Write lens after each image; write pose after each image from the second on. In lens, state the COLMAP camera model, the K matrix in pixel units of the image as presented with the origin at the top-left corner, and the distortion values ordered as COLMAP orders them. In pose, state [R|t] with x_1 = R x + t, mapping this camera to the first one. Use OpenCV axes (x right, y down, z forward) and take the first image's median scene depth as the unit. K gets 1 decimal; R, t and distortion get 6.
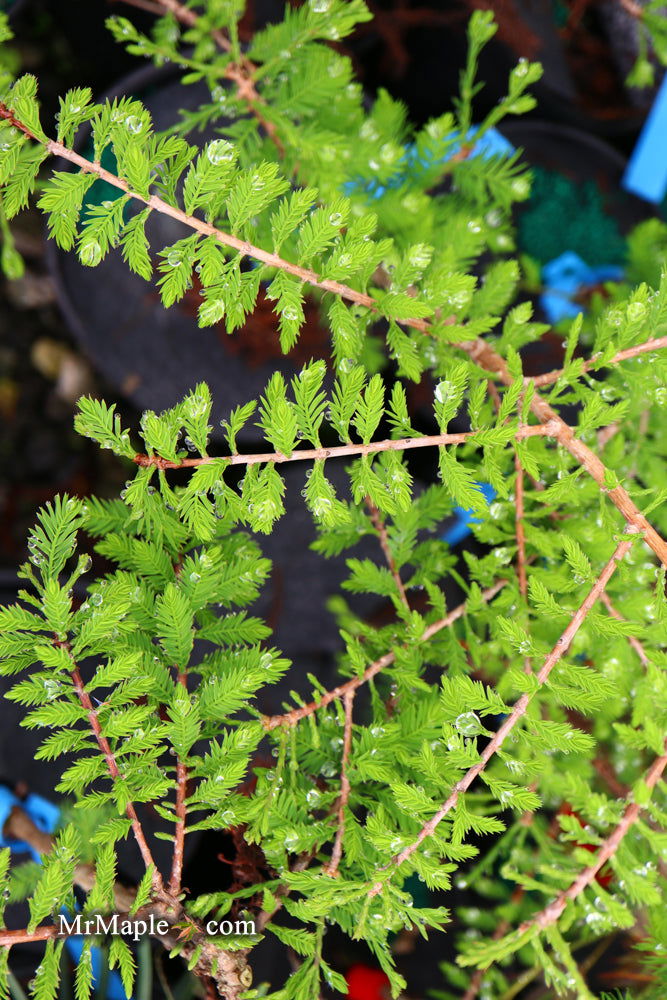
lens RADIAL K [[1513.7, 0, 333.5], [0, 1513.7, 500.0], [0, 0, 1]] dist [0.116415, -0.033730]
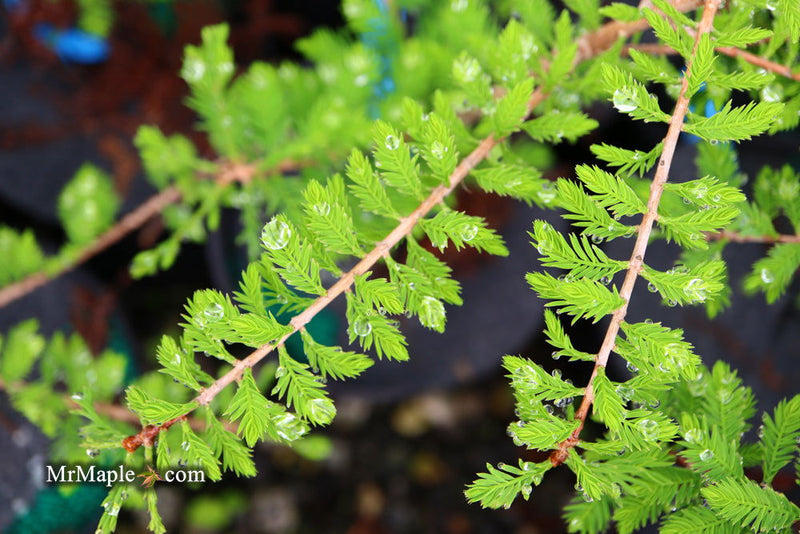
lens RADIAL K [[1211.0, 0, 400.0], [0, 1211.0, 267.0], [0, 0, 1]] dist [0.116415, -0.033730]
pose [[0.384075, -0.917079, -0.107013, 0.012631], [0.907031, 0.396427, -0.141917, -0.052035], [0.172571, -0.042557, 0.984077, 0.305872]]
